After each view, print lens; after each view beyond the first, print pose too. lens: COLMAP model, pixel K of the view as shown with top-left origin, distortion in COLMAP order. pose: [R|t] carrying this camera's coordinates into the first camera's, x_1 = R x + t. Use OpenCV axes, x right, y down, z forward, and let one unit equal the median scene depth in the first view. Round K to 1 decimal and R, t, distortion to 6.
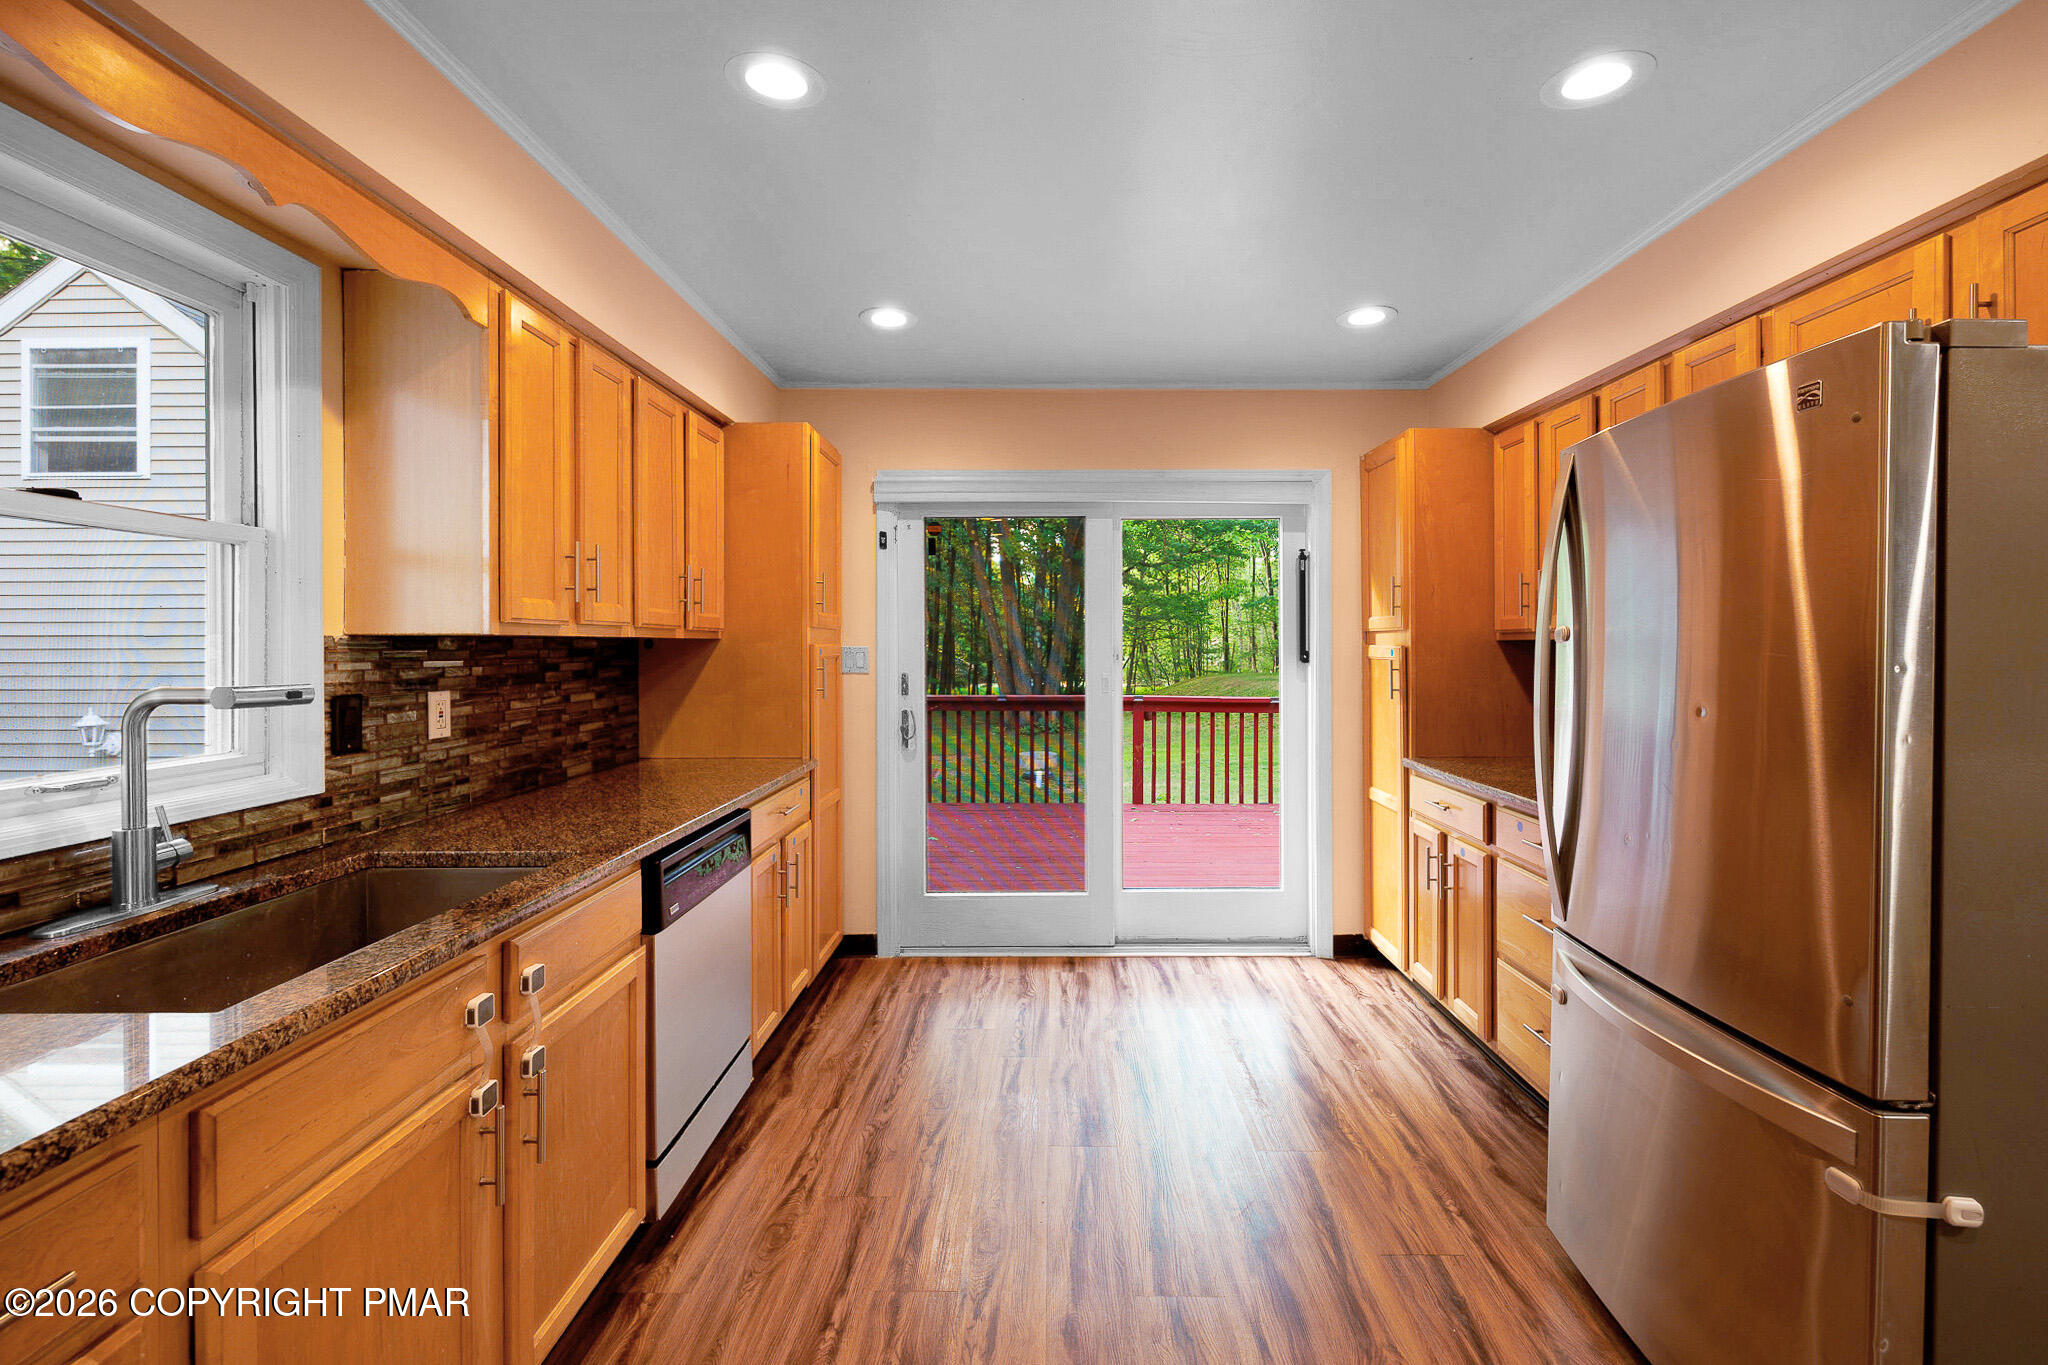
lens RADIAL K [[892.1, 0, 1024.6], [0, 892.1, 652.2], [0, 0, 1]] dist [0.001064, -0.000038]
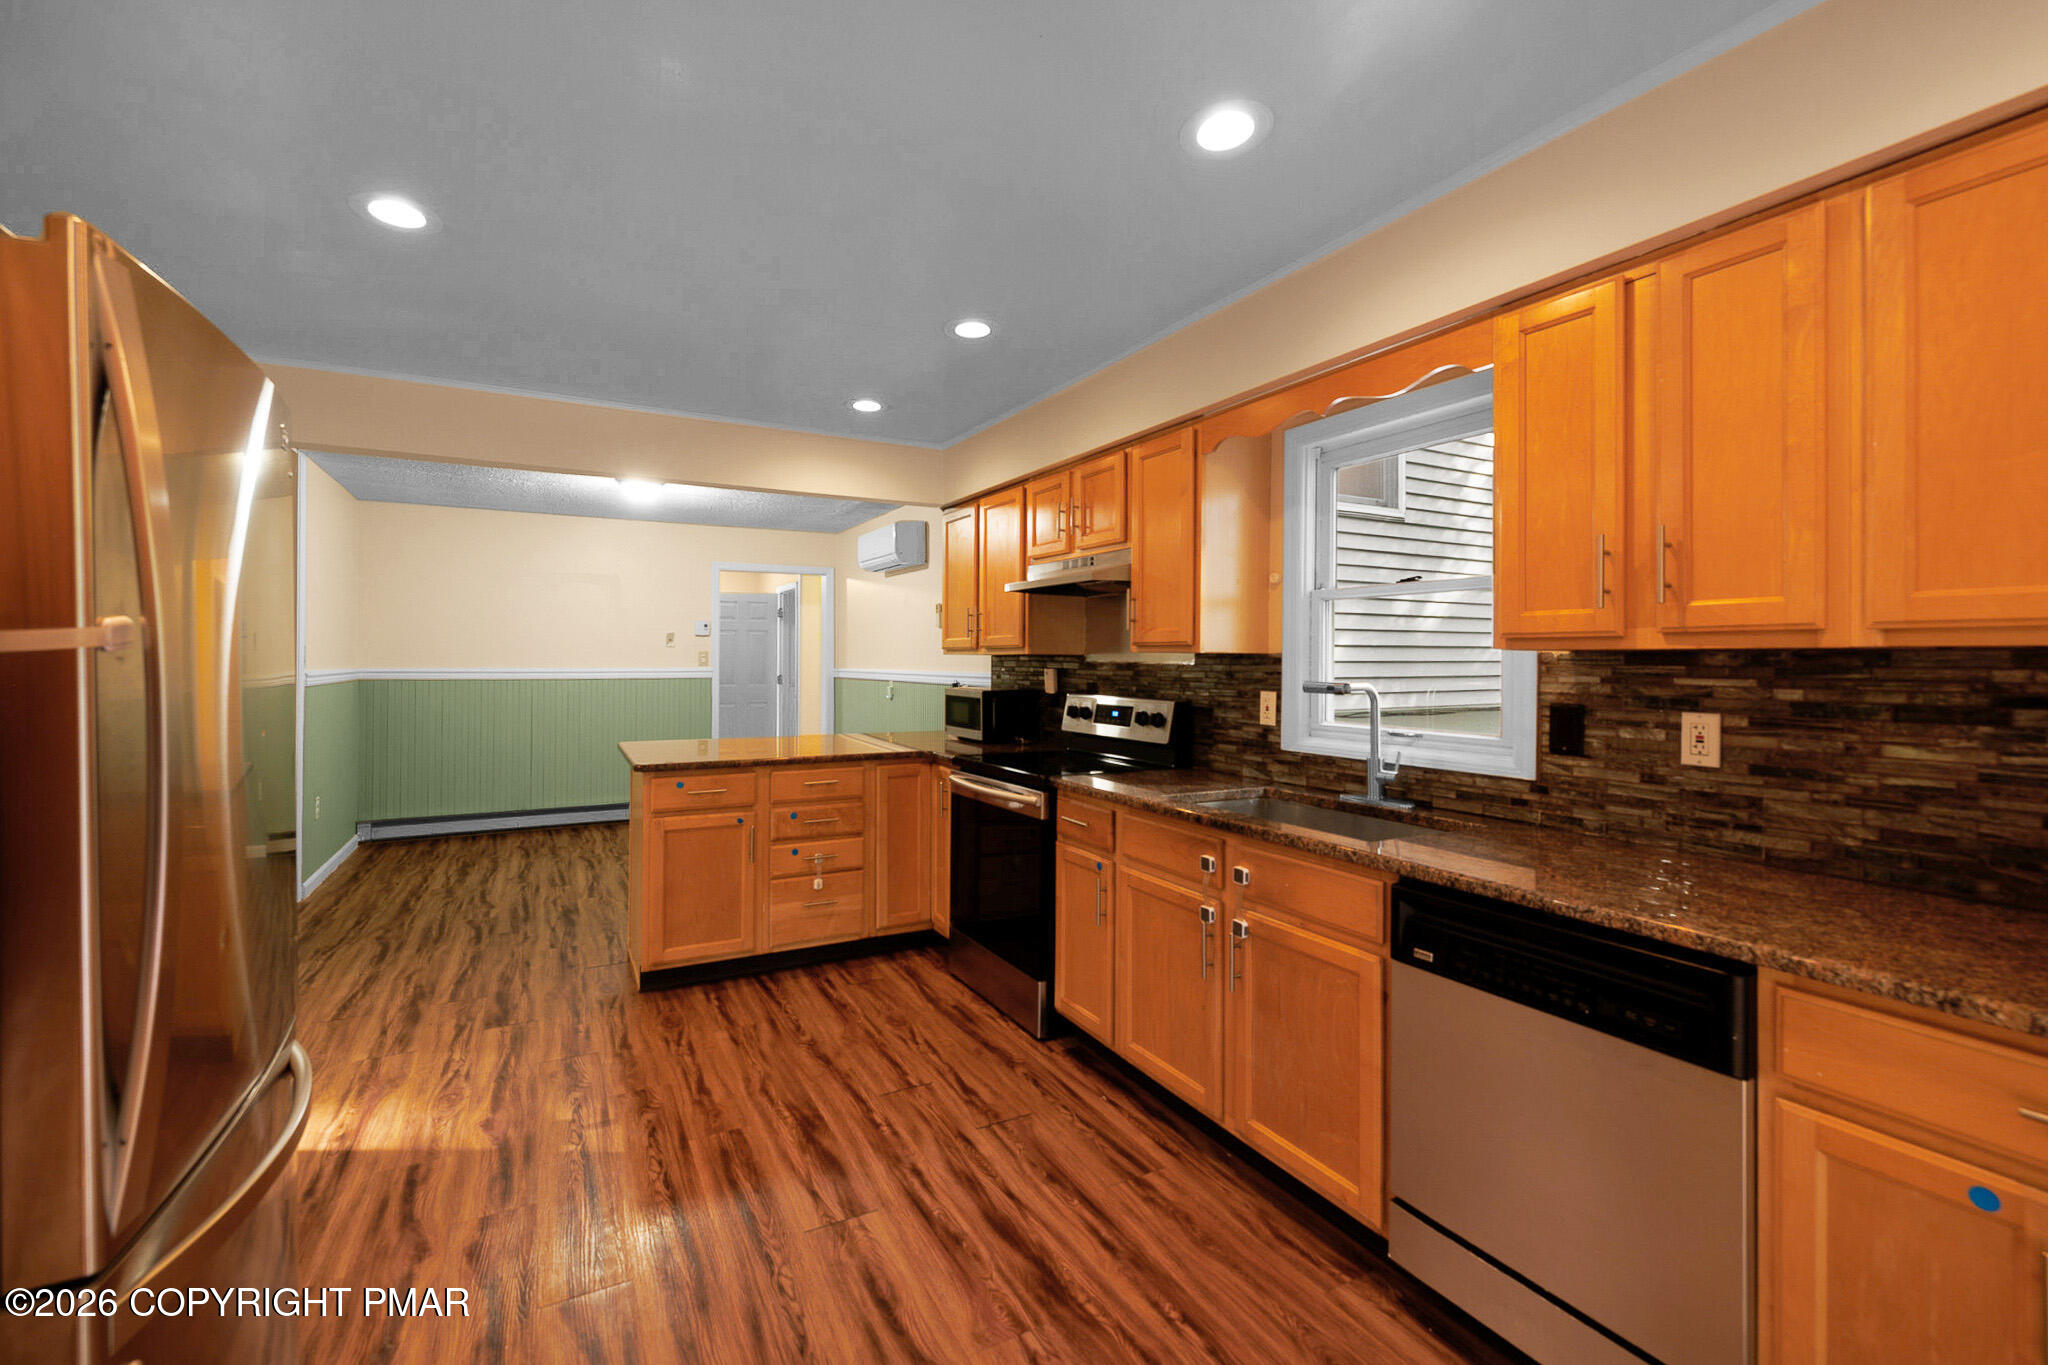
lens RADIAL K [[892.1, 0, 1024.6], [0, 892.1, 652.2], [0, 0, 1]] dist [0.001064, -0.000038]
pose [[-0.868008, -0.004477, -0.496529, 0.382863], [-0.004911, 0.999988, -0.000430, -0.013492], [0.496525, 0.002065, -0.868020, 1.512146]]
